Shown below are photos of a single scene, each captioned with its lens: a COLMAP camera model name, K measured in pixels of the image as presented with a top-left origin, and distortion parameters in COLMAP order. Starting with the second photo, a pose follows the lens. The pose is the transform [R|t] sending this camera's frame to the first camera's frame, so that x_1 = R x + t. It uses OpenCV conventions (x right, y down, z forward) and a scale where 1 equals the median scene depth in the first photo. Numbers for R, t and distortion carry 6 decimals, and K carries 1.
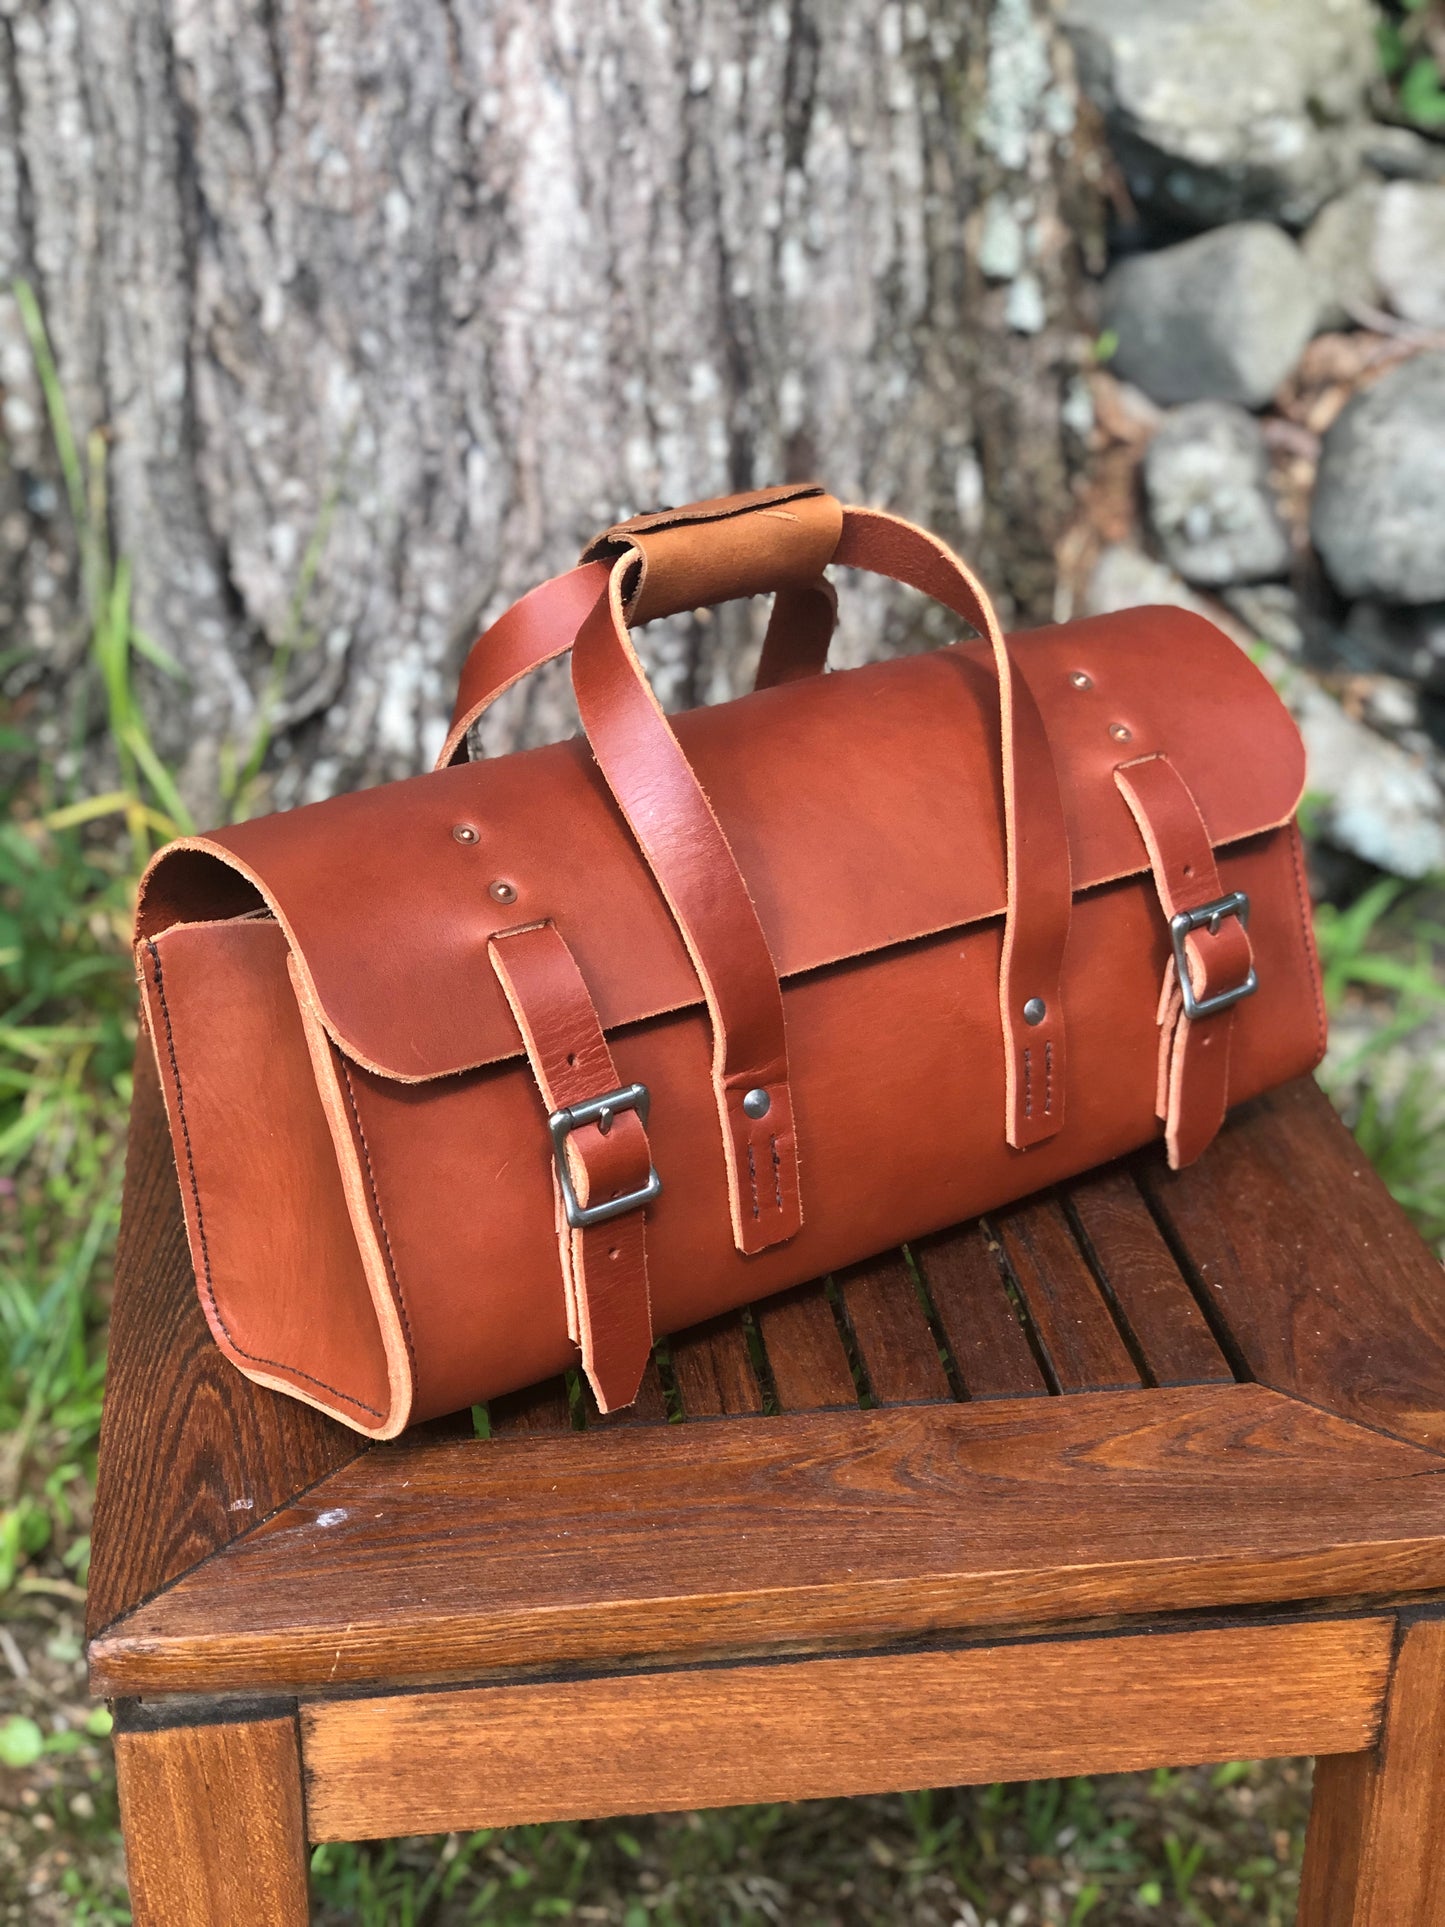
lens RADIAL K [[2887.6, 0, 722.5], [0, 2887.6, 963.5], [0, 0, 1]] dist [0.209670, -0.894445]
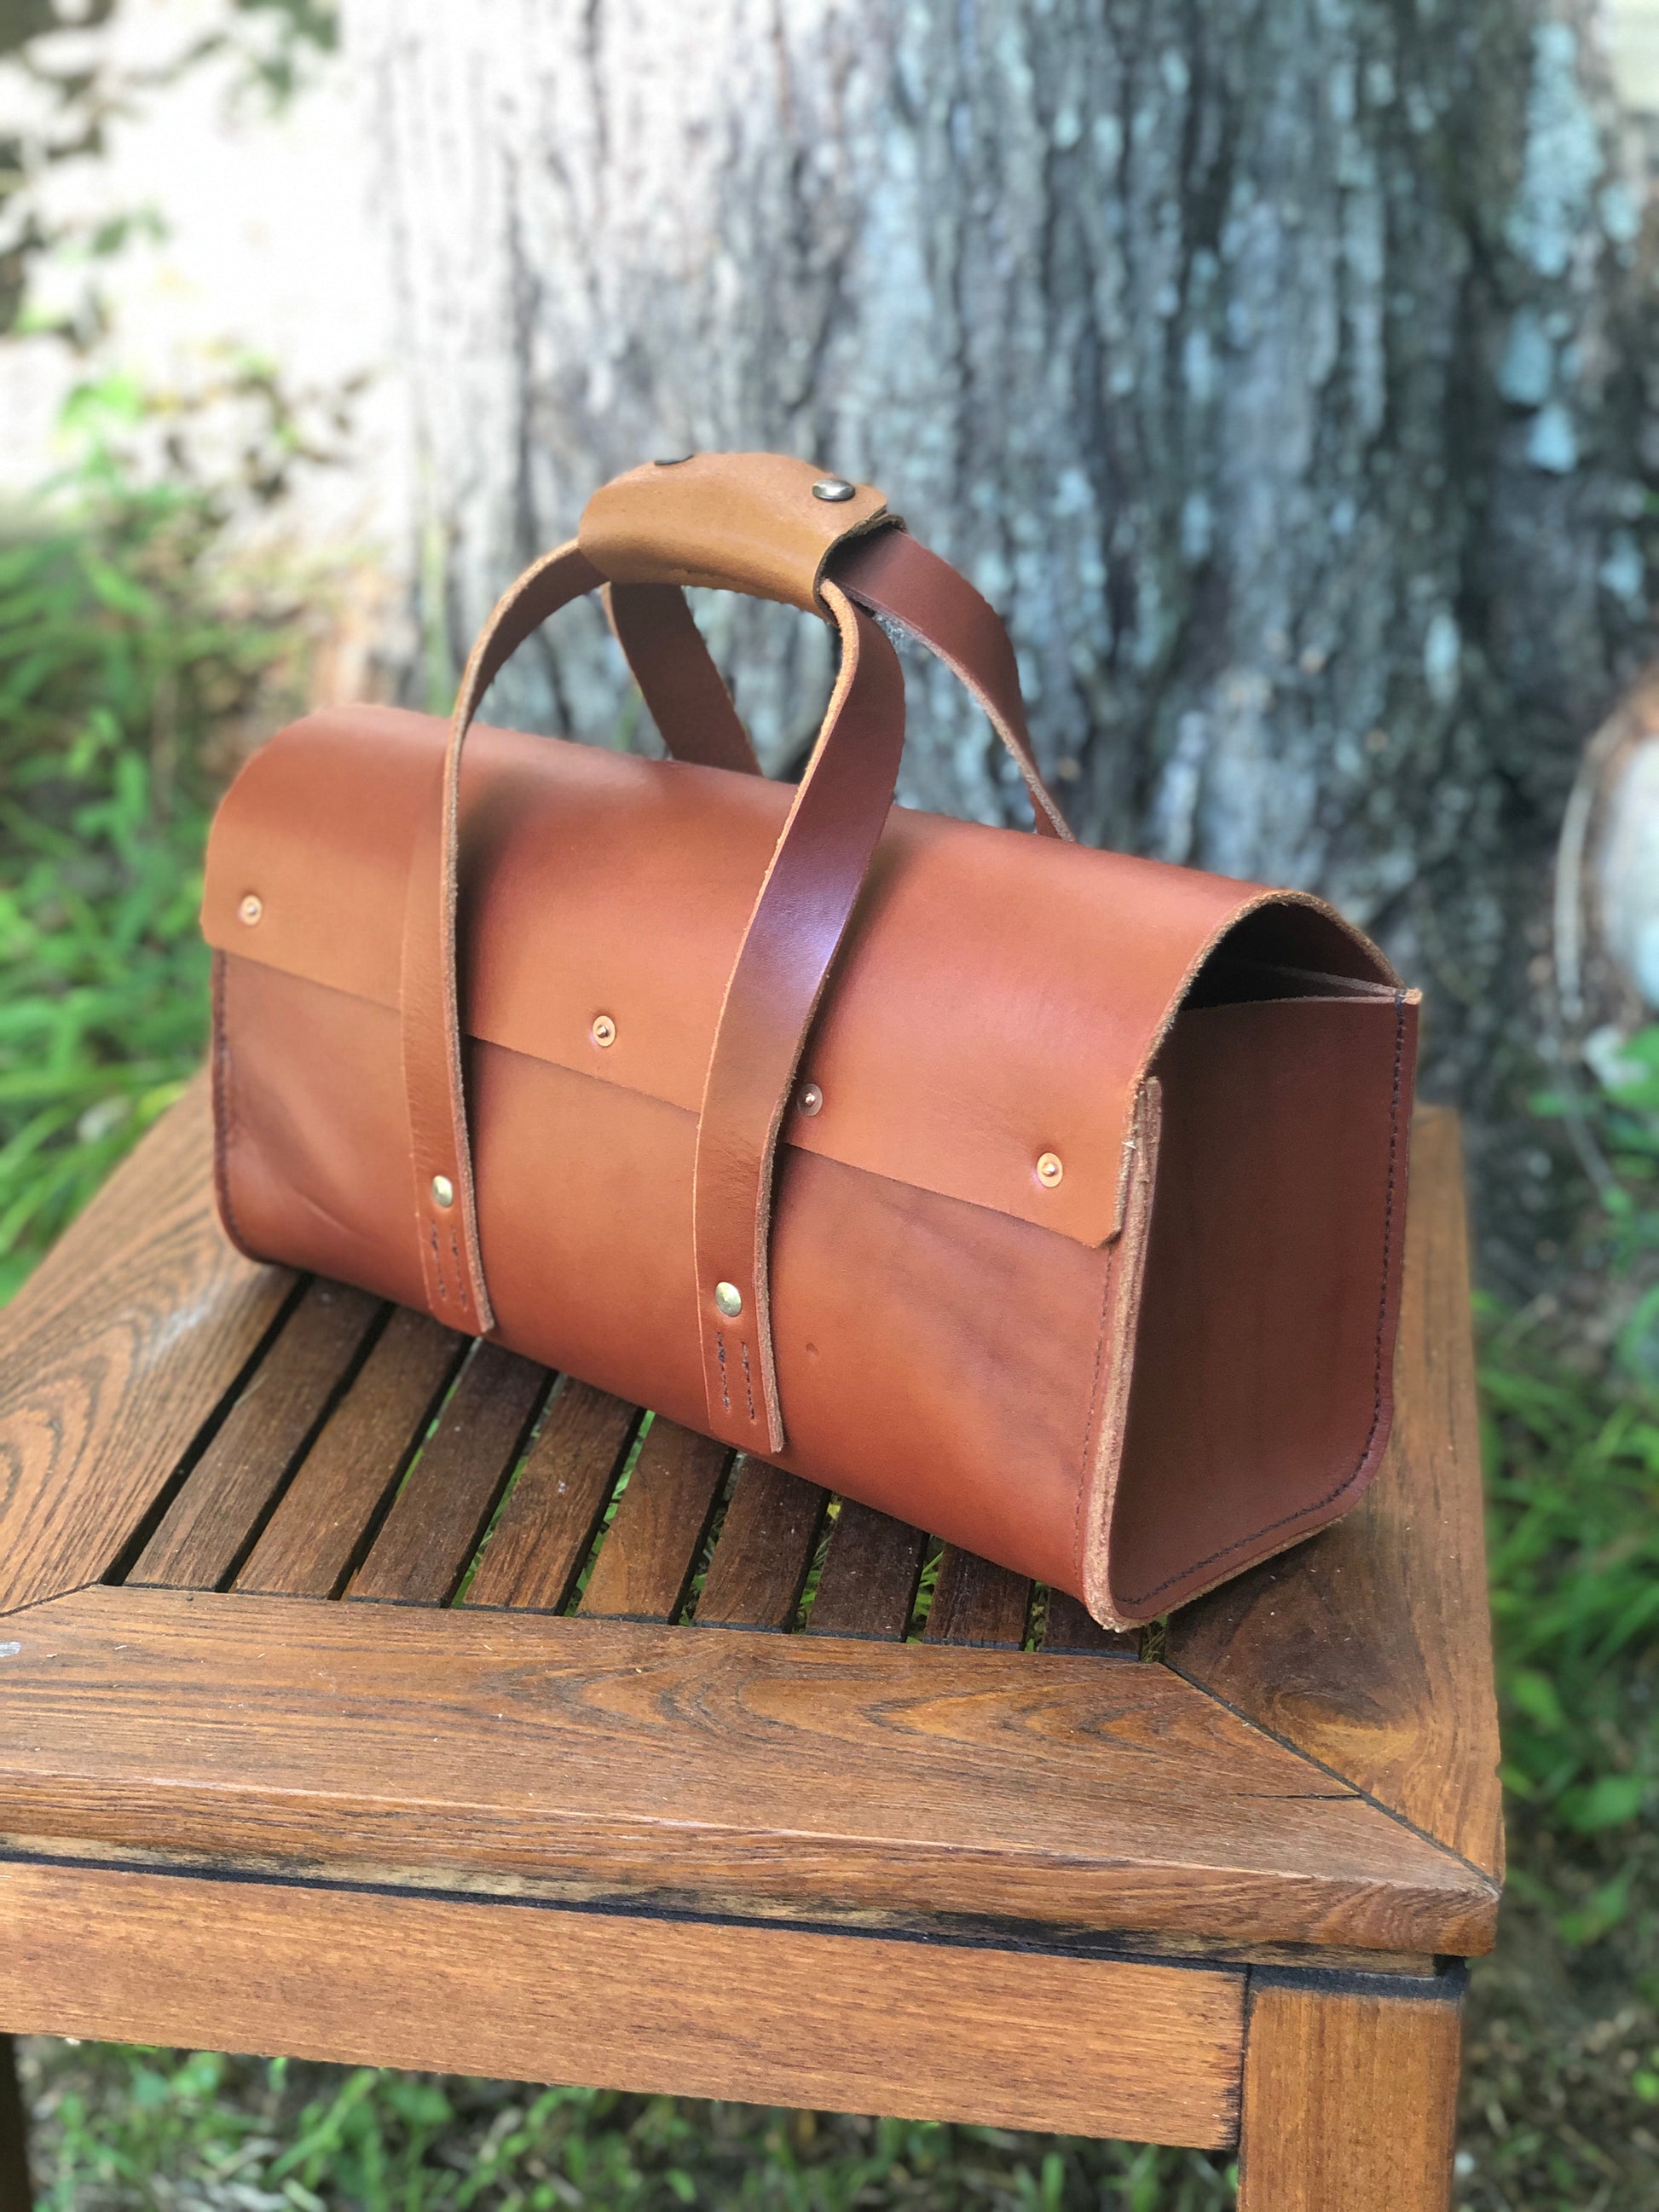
lens RADIAL K [[3315.8, 0, 853.9], [0, 3315.8, 1113.4], [0, 0, 1]] dist [0.203479, -0.896729]
pose [[0.959456, 0.098611, -0.264044, 0.338499], [-0.113113, 0.992766, -0.040254, 0.042485], [0.258165, 0.068489, 0.963670, 0.095118]]
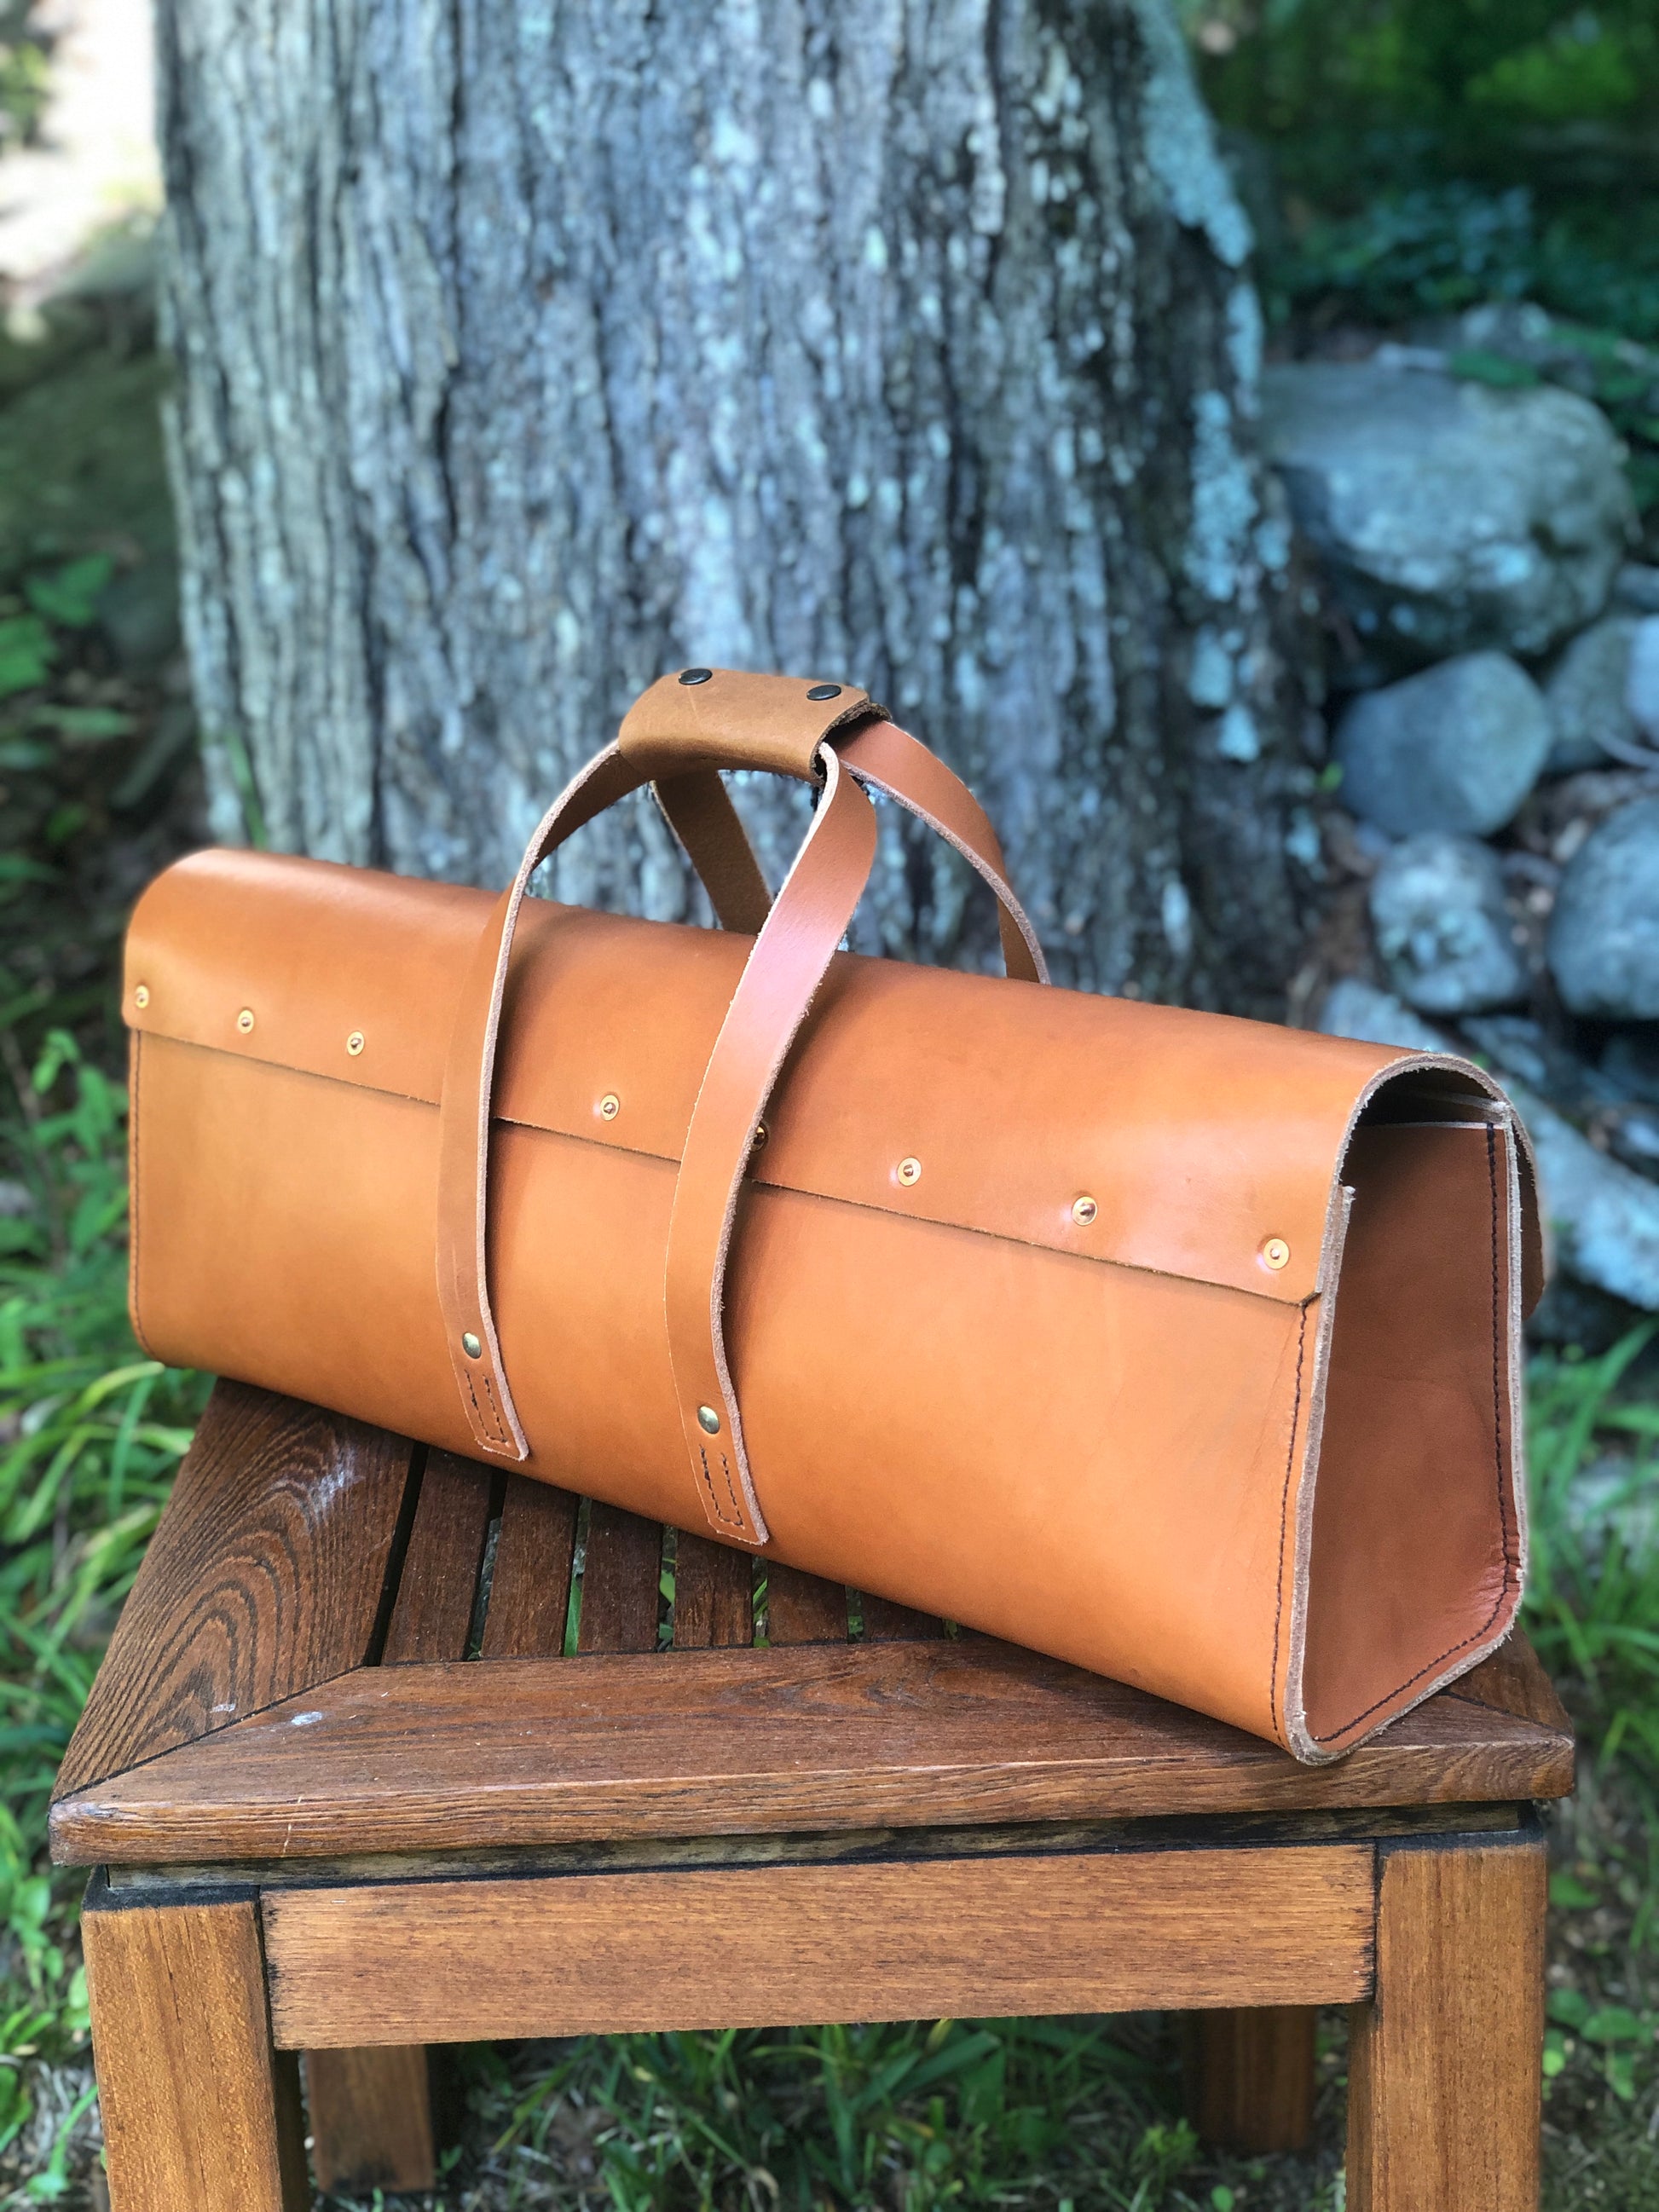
lens RADIAL K [[3326.9, 0, 829.5], [0, 3326.9, 1106.0], [0, 0, 1]] dist [0.216350, -0.974390]
pose [[0.992857, -0.013056, -0.118591, 0.183375], [-0.008311, 0.984011, -0.177916, 0.178999], [0.119018, 0.177631, 0.976874, -0.163317]]
